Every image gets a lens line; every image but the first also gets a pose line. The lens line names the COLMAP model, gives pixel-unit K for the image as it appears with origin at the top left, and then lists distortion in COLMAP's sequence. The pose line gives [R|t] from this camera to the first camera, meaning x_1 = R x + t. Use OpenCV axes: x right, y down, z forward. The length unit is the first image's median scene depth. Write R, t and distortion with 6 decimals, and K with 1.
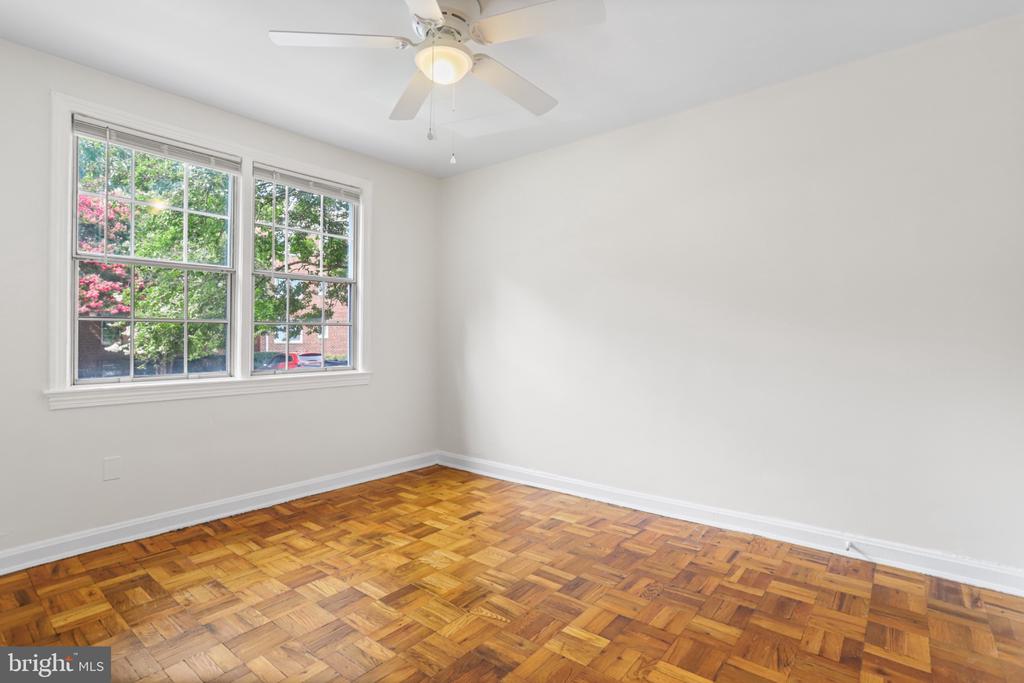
lens RADIAL K [[520.9, 0, 513.1], [0, 520.9, 342.7], [0, 0, 1]] dist [-0.001851, 0.009179]
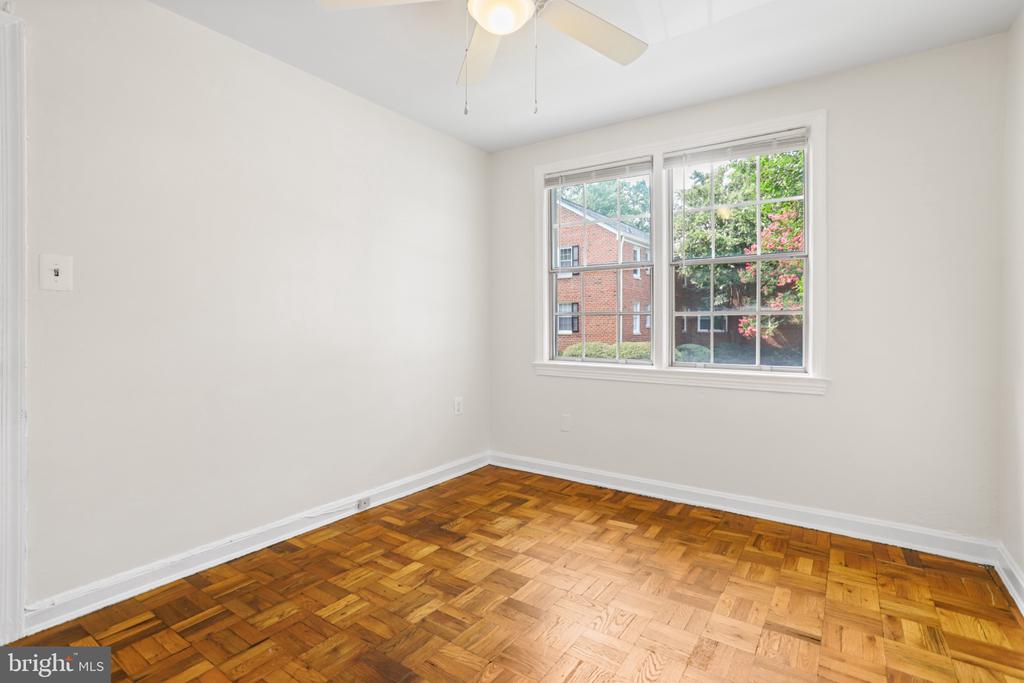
lens RADIAL K [[507.0, 0, 508.8], [0, 507.0, 340.7], [0, 0, 1]] dist [-0.054466, 0.032958]
pose [[0.060648, 0.026298, -0.997813, 0.471067], [-0.018418, 0.999512, 0.025224, -0.005849], [0.997989, 0.016848, 0.061103, 0.667016]]
